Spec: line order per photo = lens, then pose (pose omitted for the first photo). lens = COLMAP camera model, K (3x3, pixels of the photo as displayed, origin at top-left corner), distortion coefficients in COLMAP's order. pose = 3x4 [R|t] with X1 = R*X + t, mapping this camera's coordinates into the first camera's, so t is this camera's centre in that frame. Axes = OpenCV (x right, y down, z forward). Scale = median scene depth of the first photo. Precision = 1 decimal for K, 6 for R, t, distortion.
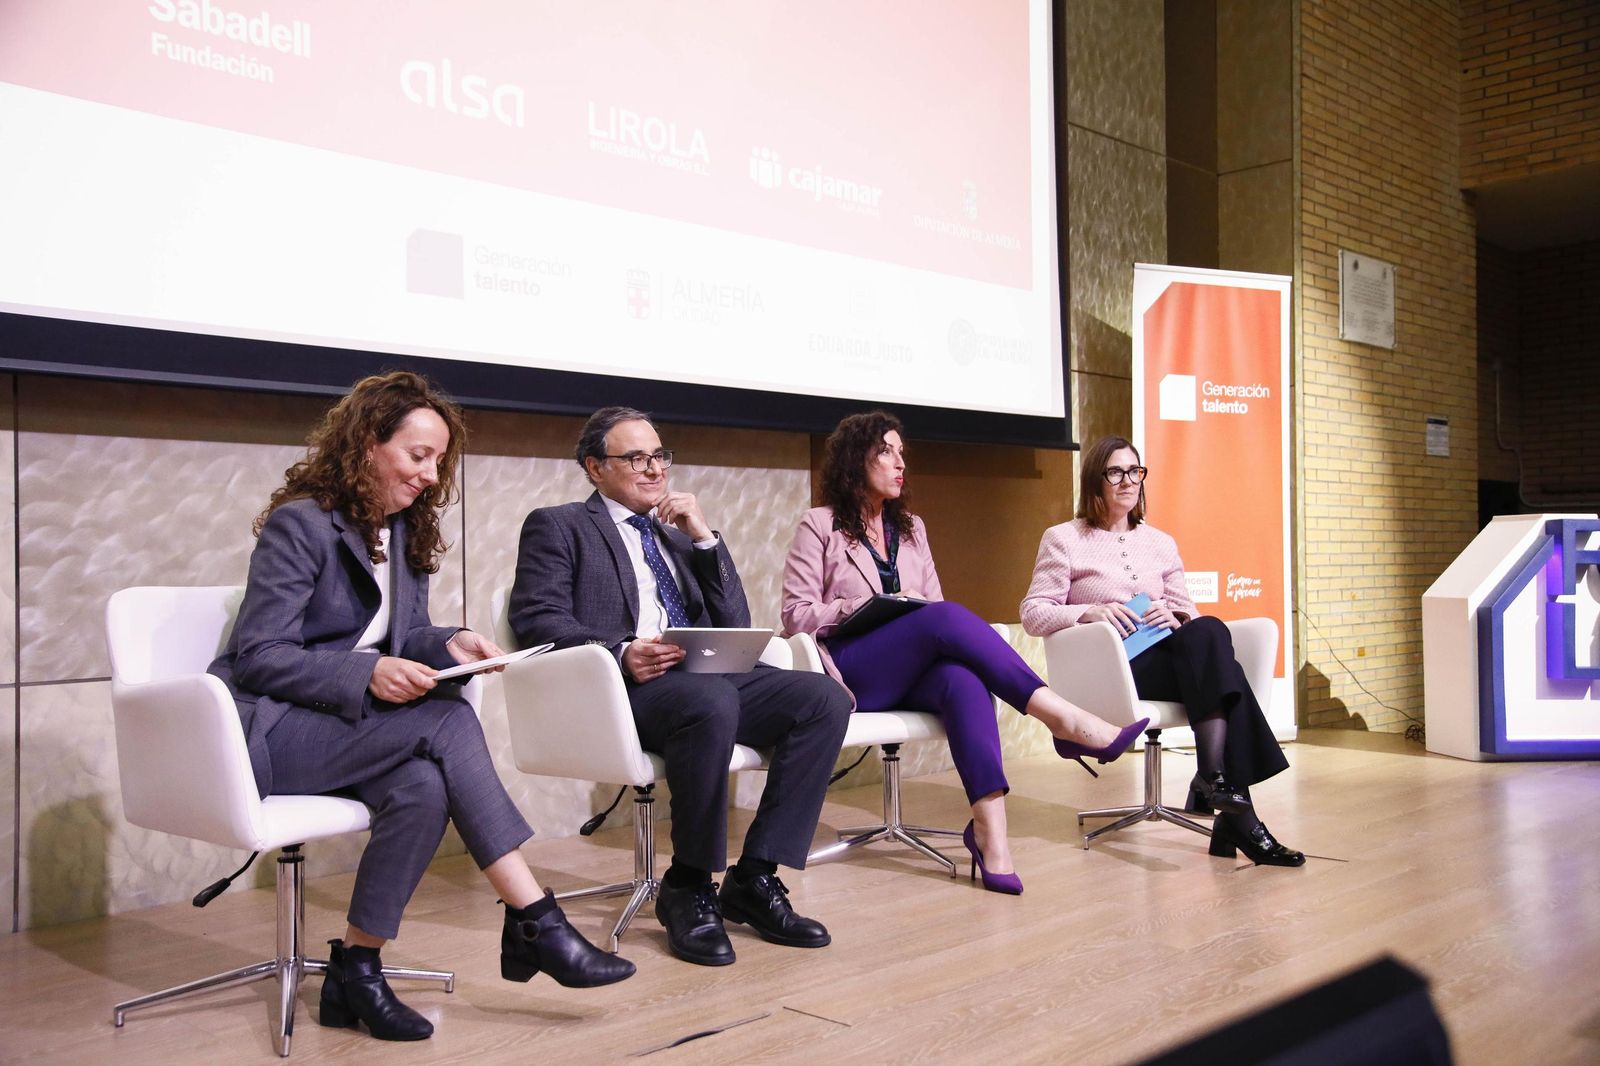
lens RADIAL K [[1482.1, 0, 778.5], [0, 1482.1, 539.0], [0, 0, 1]] dist [-0.062994, 0.242517]
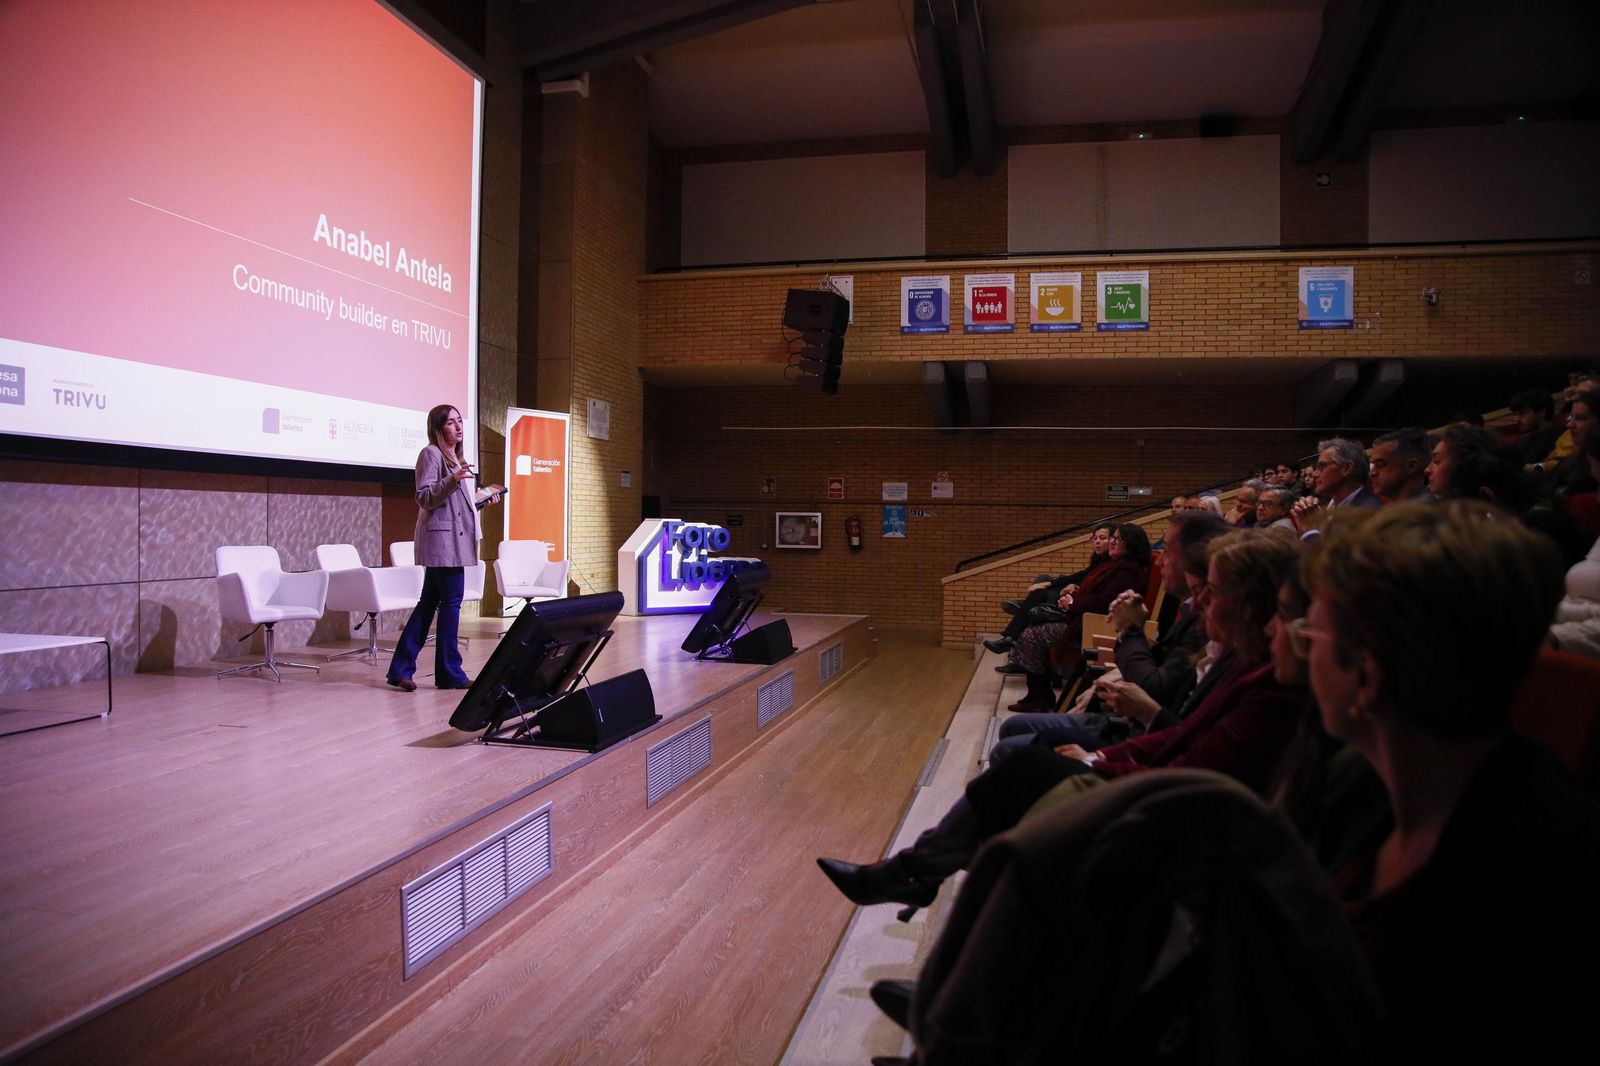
lens RADIAL K [[1168.7, 0, 800.0], [0, 1168.7, 533.0], [0, 0, 1]] dist [-0.066681, 0.001248]
pose [[0.841563, 0.010636, 0.540054, -0.329295], [-0.024285, 0.999540, 0.018158, -0.030849], [-0.539612, -0.028396, 0.841435, -0.728925]]
